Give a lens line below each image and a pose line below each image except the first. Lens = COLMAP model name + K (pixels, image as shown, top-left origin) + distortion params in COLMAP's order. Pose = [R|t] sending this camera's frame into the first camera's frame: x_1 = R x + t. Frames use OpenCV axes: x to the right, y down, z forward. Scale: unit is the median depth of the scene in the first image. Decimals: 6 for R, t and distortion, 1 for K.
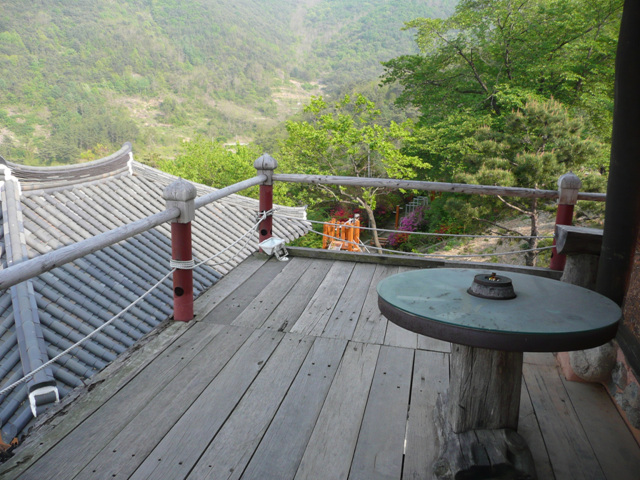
lens RADIAL K [[540.2, 0, 312.0], [0, 540.2, 237.5], [0, 0, 1]] dist [-0.027305, 0.016984]
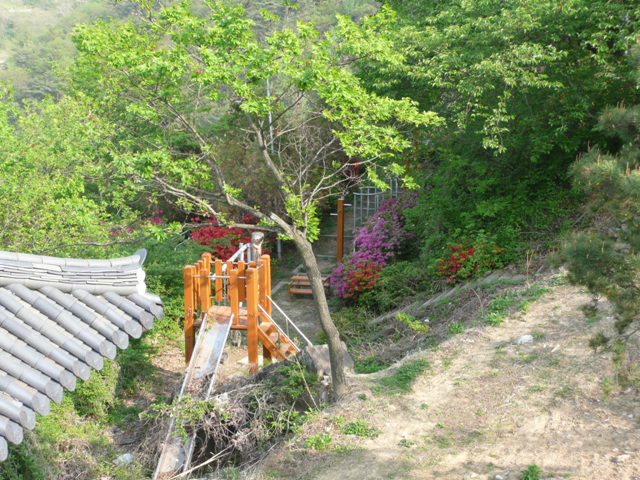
lens RADIAL K [[1025.5, 0, 320.0], [0, 1025.5, 240.0], [0, 0, 1]] dist [-0.003569, 0.037461]
pose [[0.982631, -0.072269, 0.170921, -0.009186], [0.070740, 0.997382, 0.015027, -0.059352], [-0.171560, -0.002675, 0.985170, 0.249150]]
